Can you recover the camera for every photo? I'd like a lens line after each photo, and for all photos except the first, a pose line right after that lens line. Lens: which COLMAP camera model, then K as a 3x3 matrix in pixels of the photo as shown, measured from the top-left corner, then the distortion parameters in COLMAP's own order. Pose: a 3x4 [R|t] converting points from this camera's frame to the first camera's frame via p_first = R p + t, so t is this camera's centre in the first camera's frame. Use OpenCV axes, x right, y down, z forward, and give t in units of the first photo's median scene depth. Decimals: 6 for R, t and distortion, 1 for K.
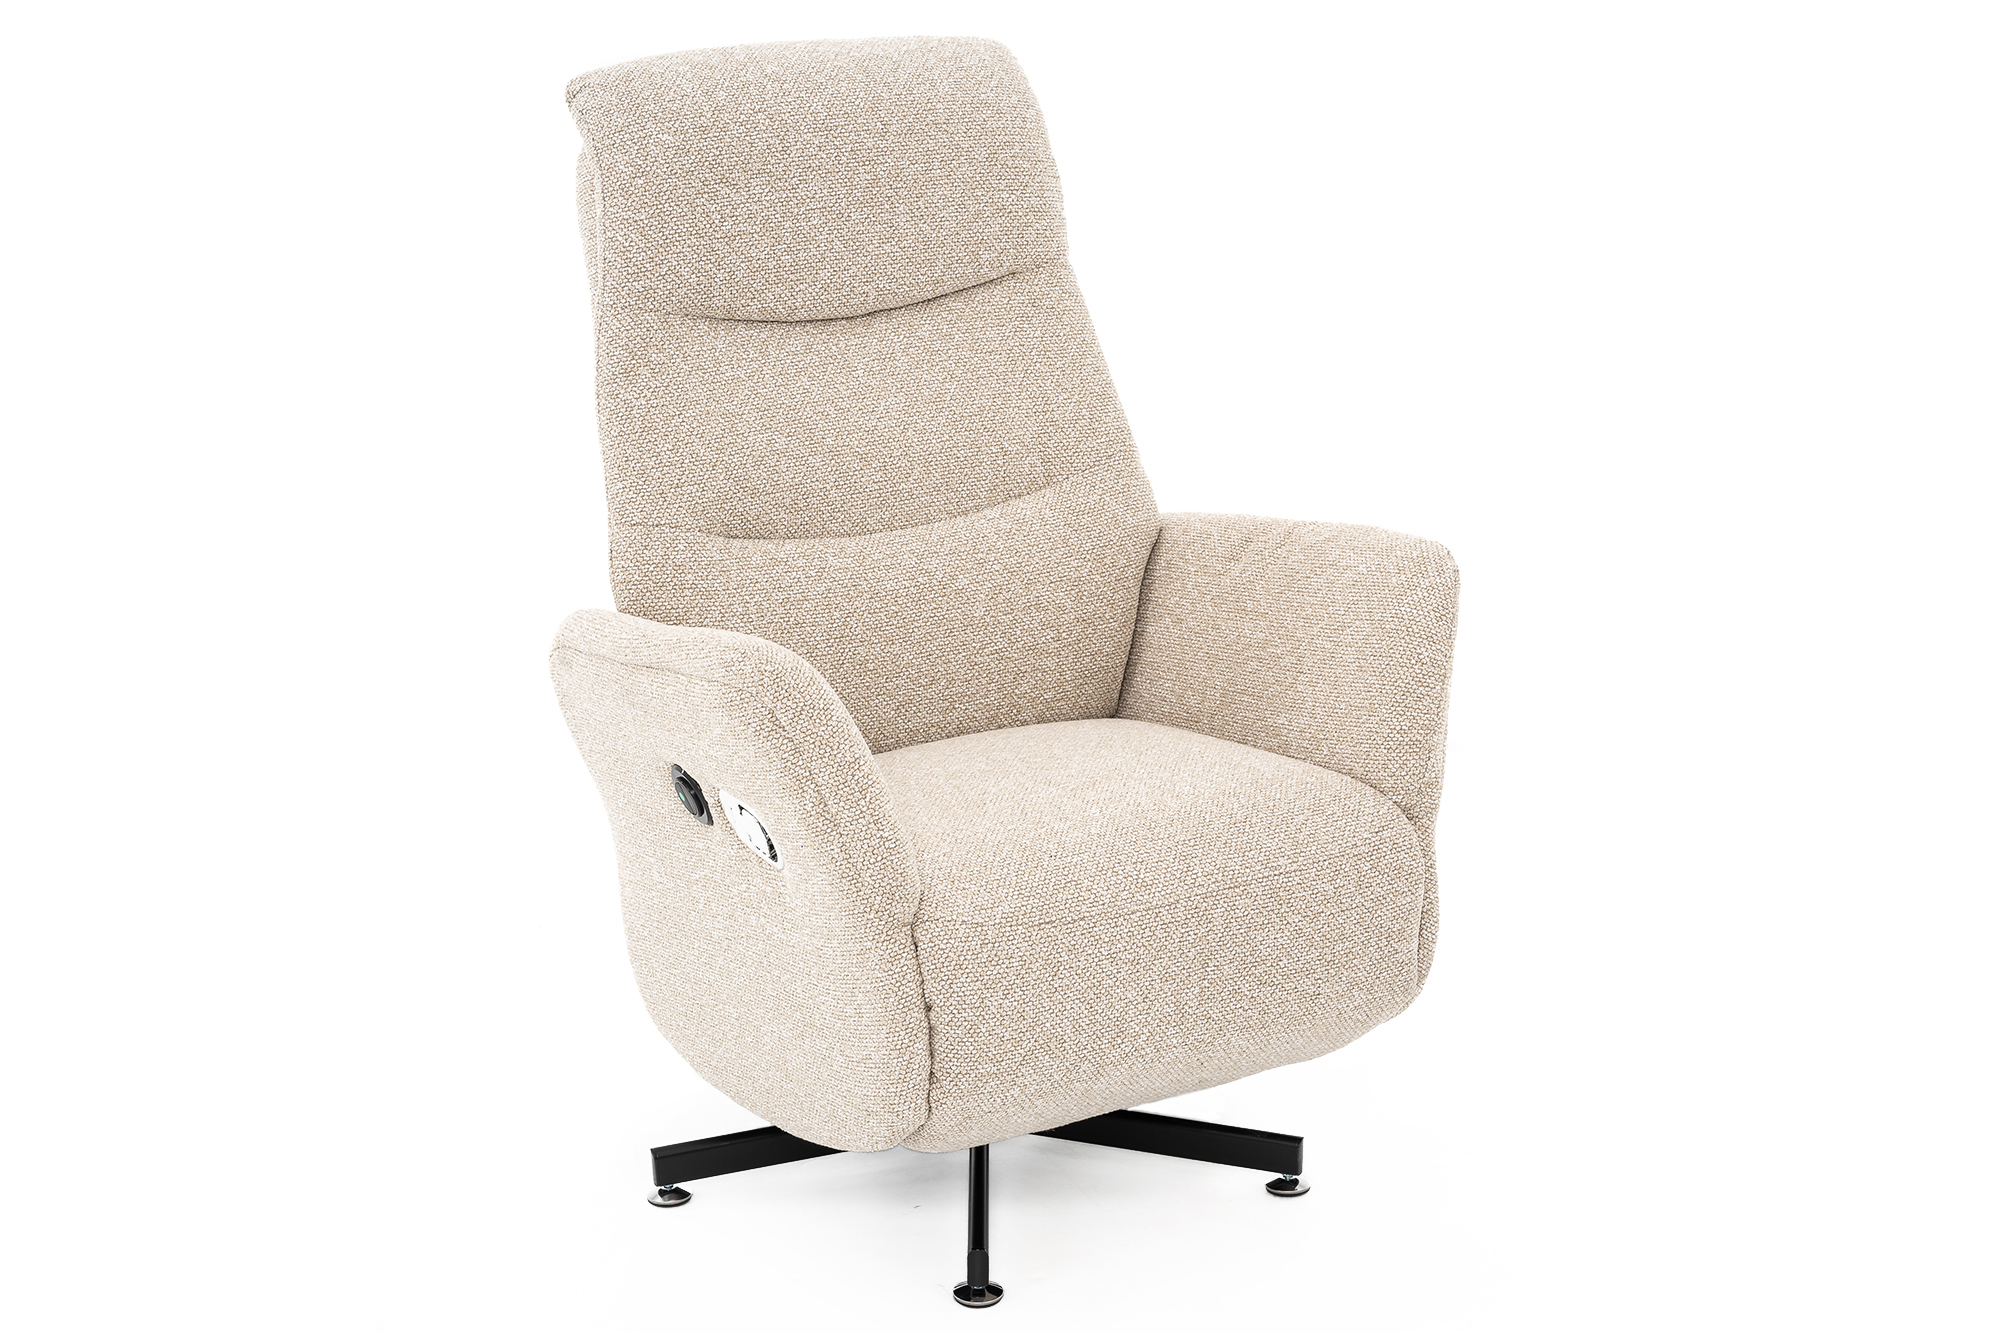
lens RADIAL K [[3250.5, 0, 1000.0], [0, 3250.5, 666.5], [0, 0, 1]] dist [0.236403, -0.011836]
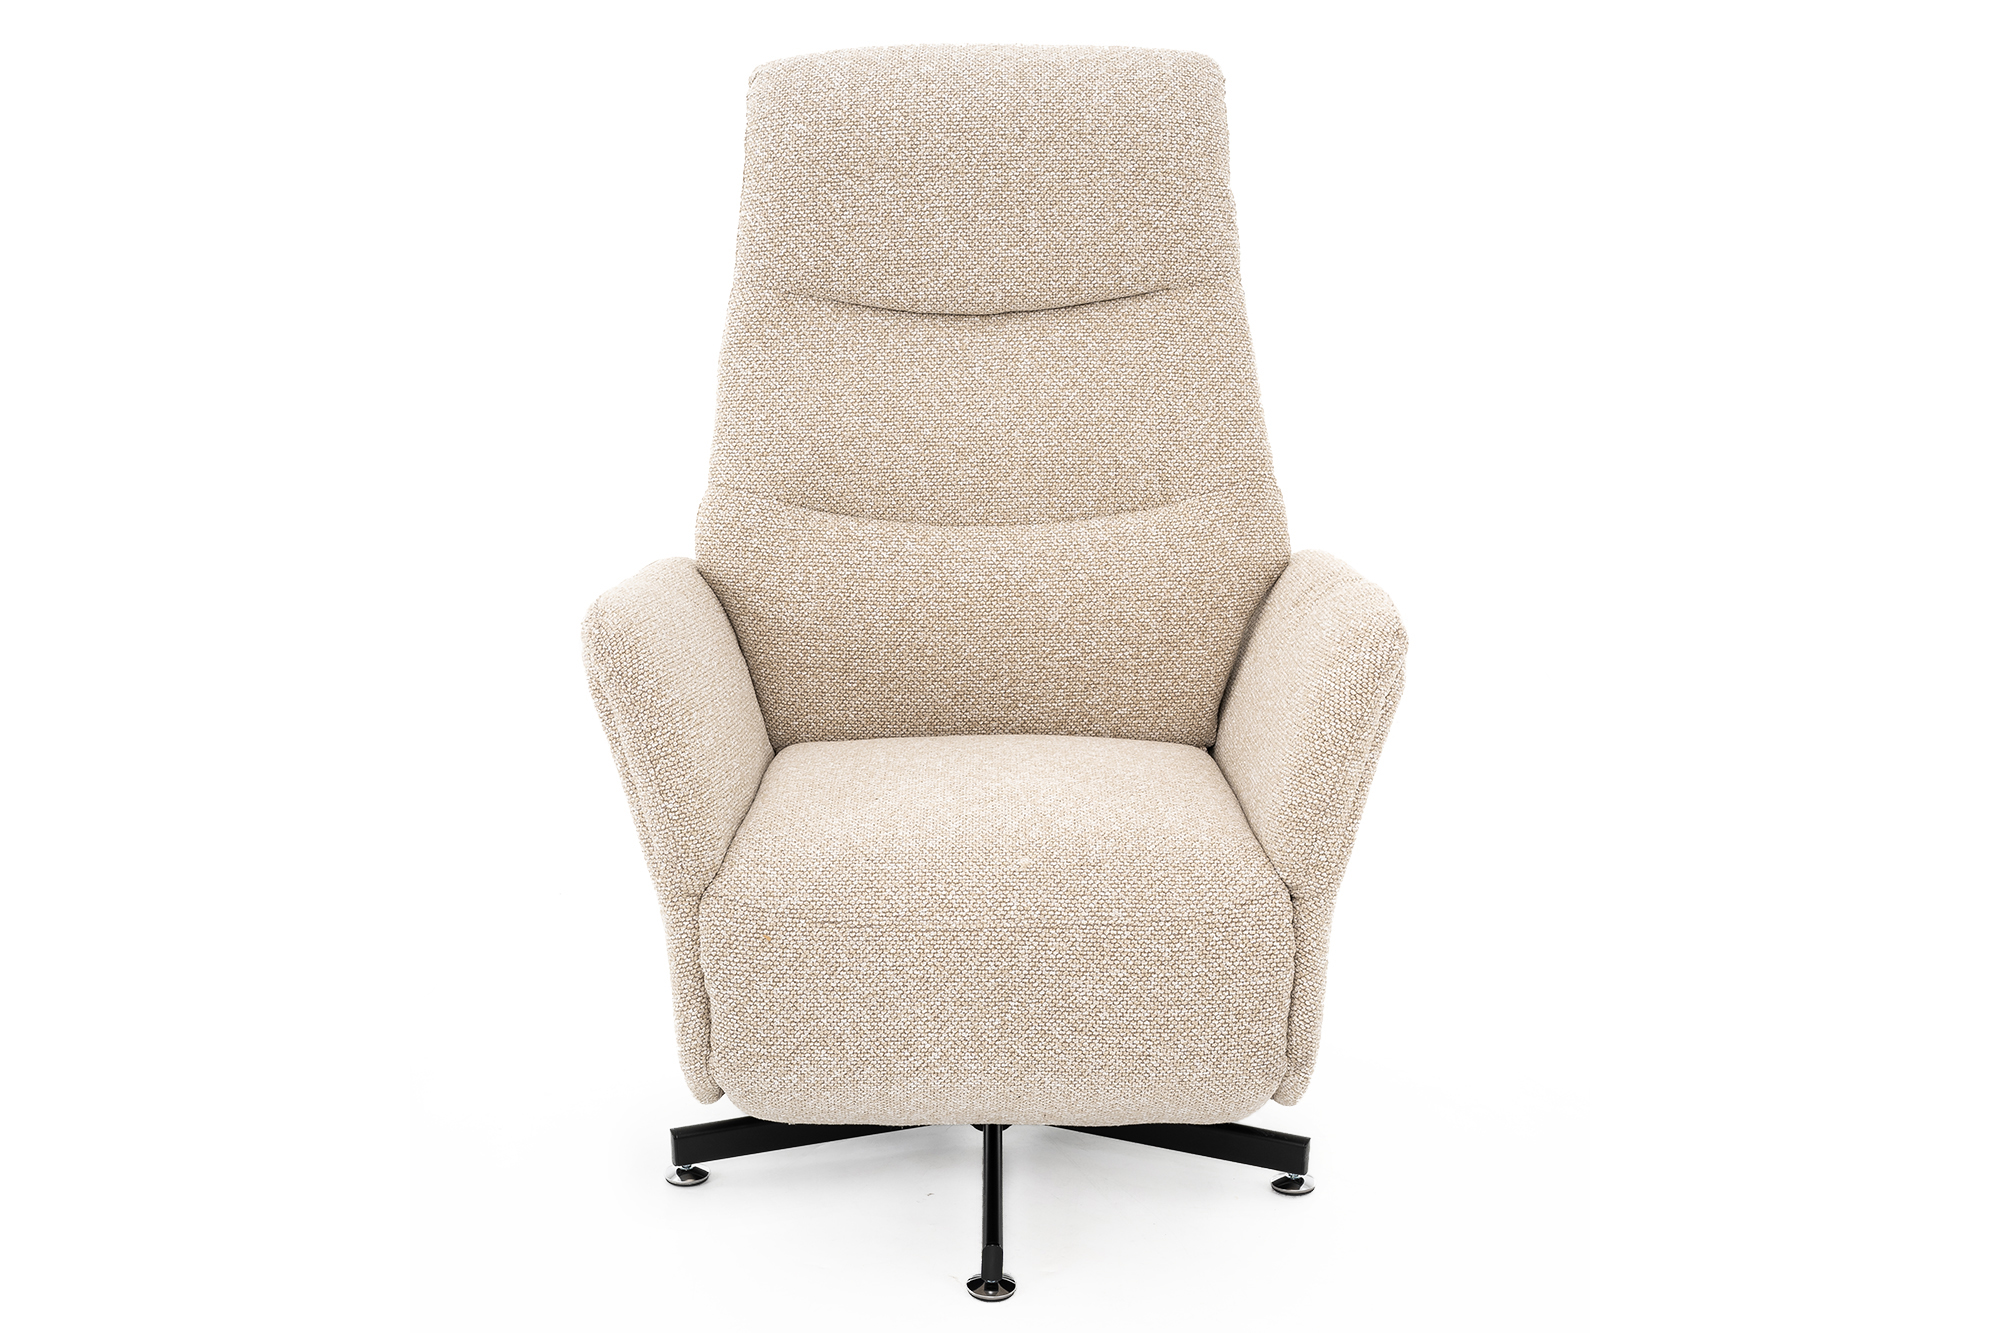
lens RADIAL K [[2982.5, 0, 1000.0], [0, 2982.5, 666.5], [0, 0, 1]] dist [0.193005, 0.002162]
pose [[0.857608, 0.163824, -0.487514, 0.425045], [-0.150868, 0.986345, 0.066053, -0.059195], [0.491678, 0.016903, 0.870613, 0.177895]]
